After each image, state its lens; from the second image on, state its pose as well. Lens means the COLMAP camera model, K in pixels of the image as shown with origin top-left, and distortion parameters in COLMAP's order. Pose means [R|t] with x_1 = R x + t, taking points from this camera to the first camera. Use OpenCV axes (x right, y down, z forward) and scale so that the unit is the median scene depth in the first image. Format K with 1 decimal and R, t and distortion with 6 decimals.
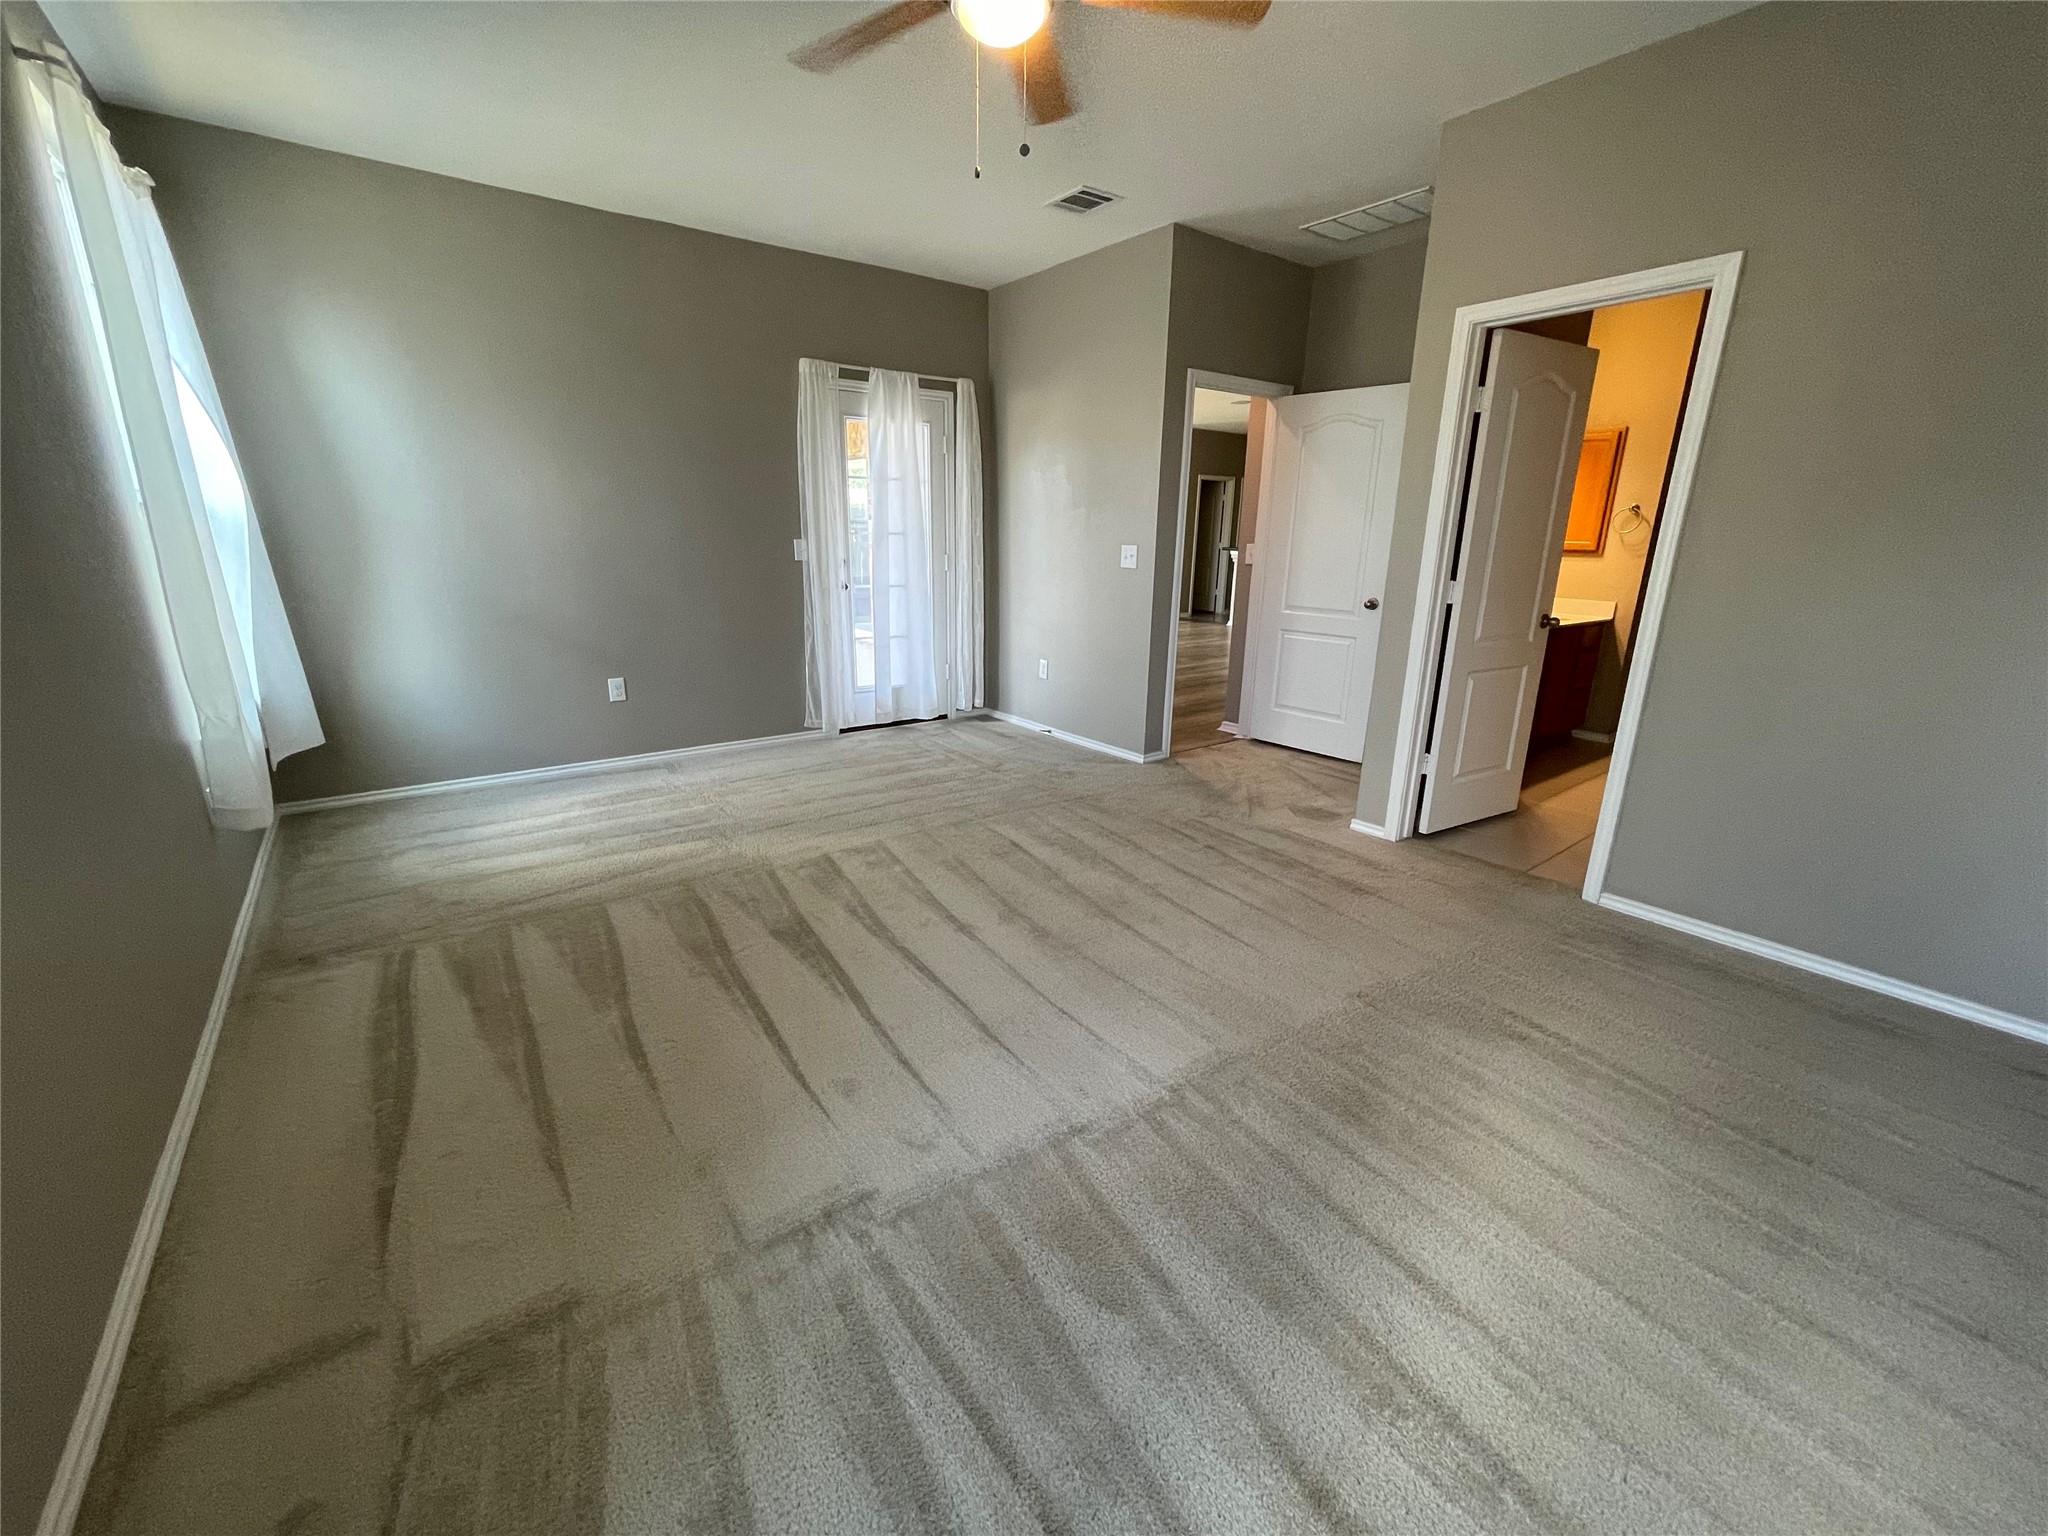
lens RADIAL K [[837.2, 0, 1020.4], [0, 837.2, 766.9], [0, 0, 1]] dist [-0.000444, 0.004484]
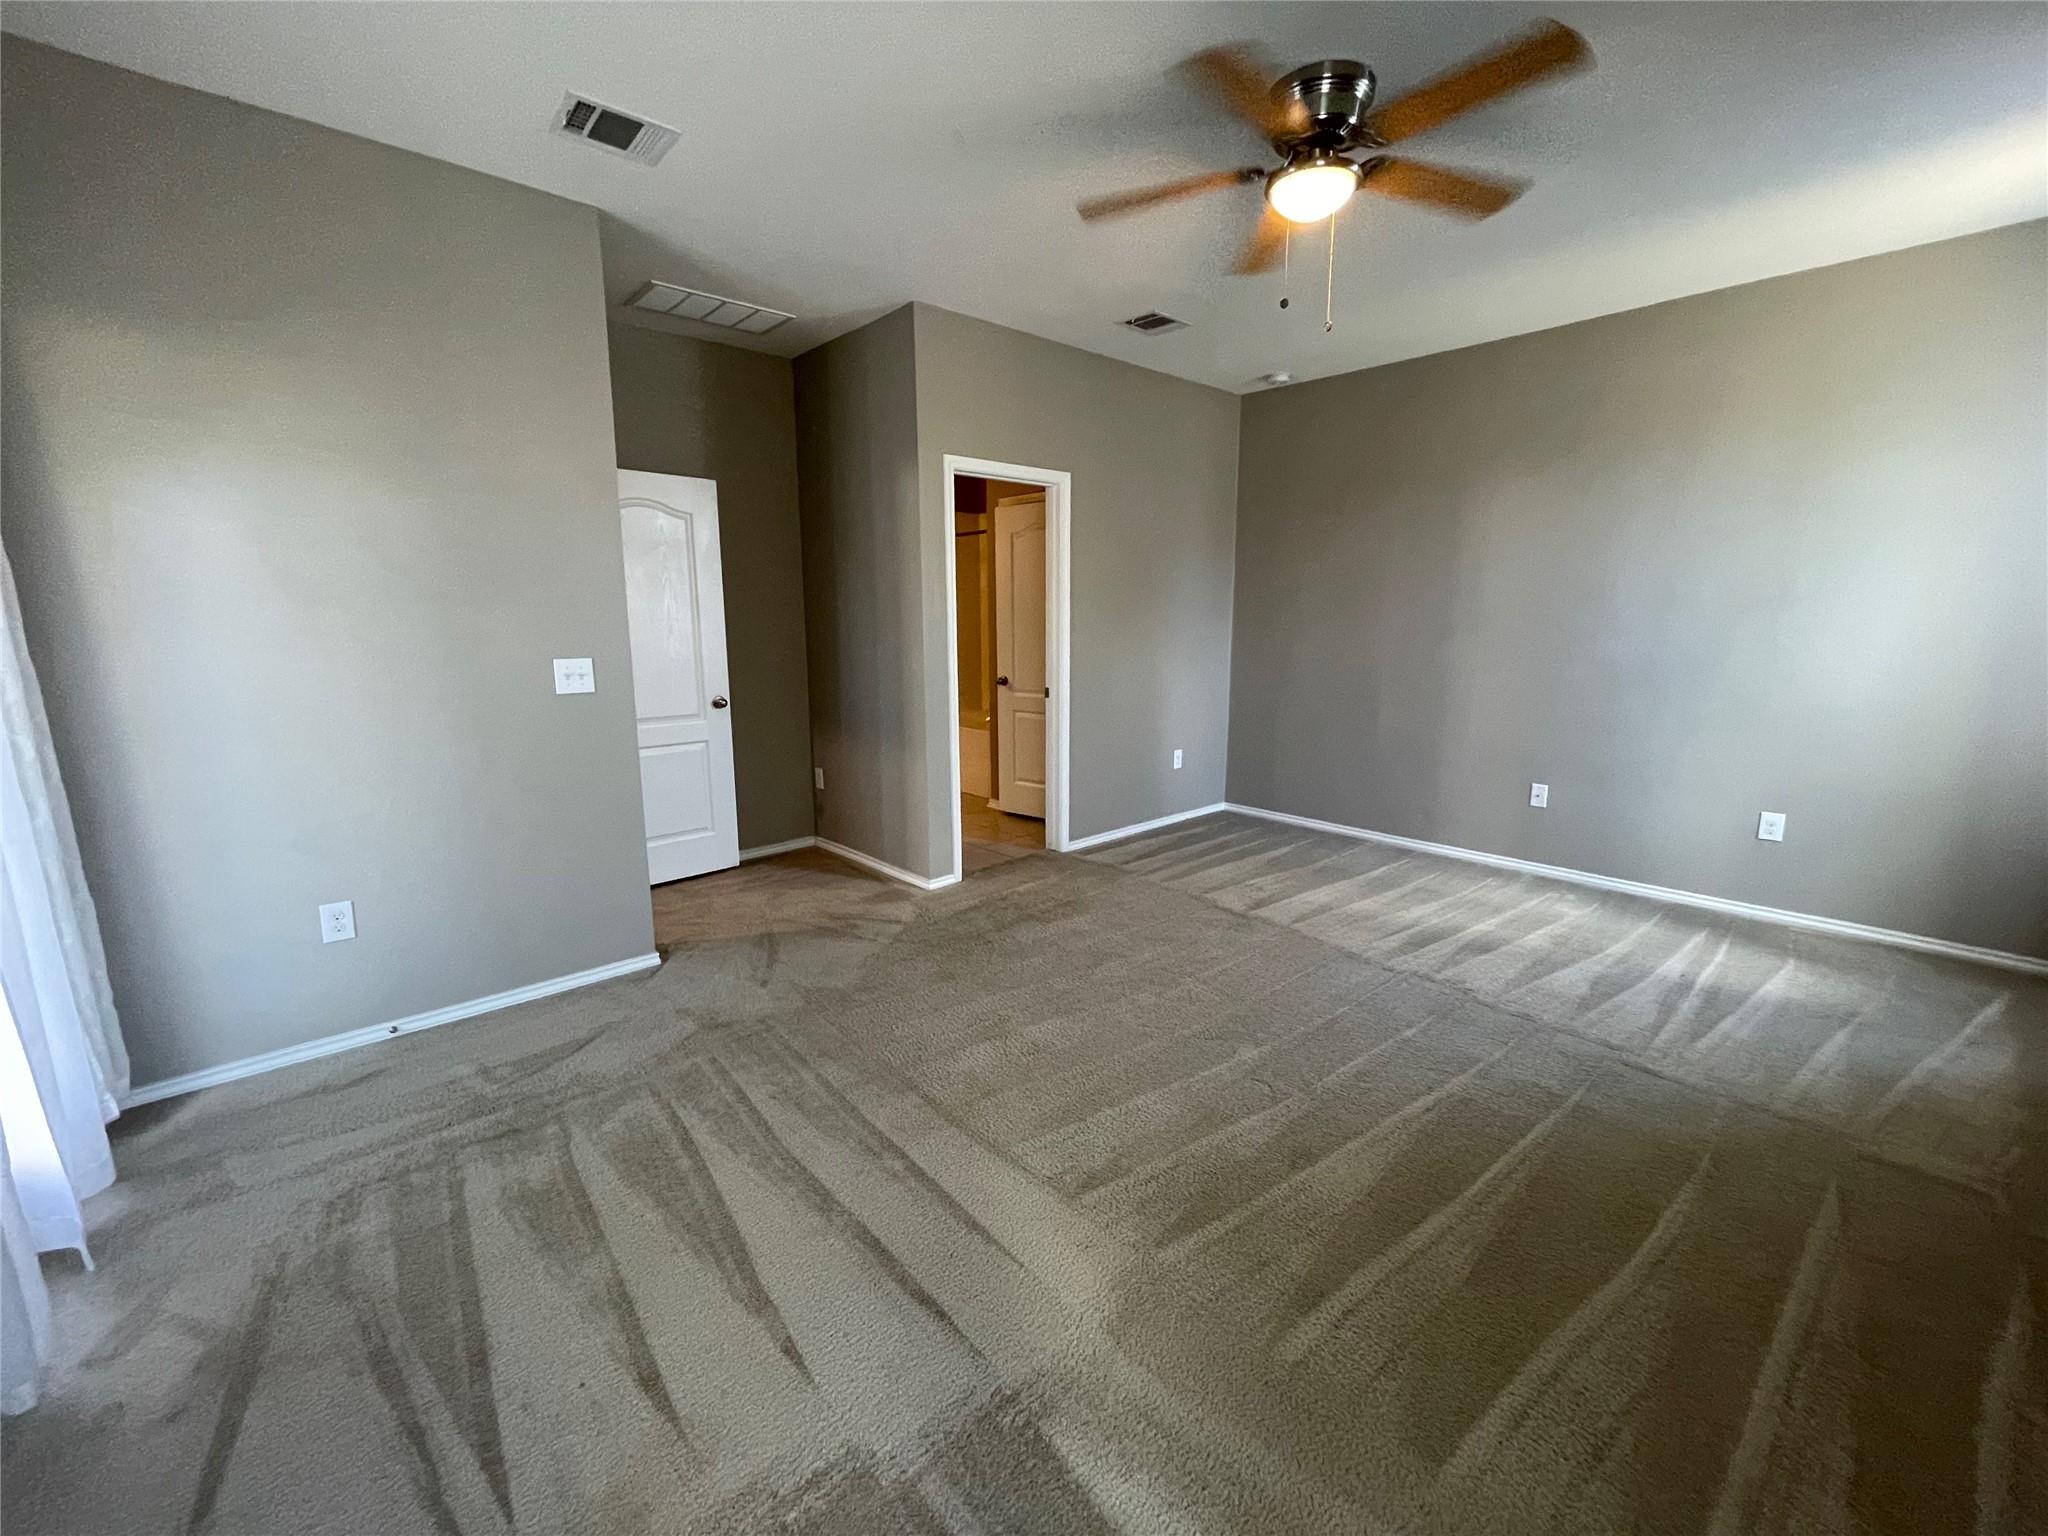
lens RADIAL K [[837.2, 0, 1020.4], [0, 837.2, 766.9], [0, 0, 1]] dist [-0.000444, 0.004484]
pose [[-0.086508, -0.186143, 0.978707, -0.571513], [0.280213, 0.938184, 0.203204, -0.232065], [-0.956032, 0.291825, -0.029001, 0.749991]]
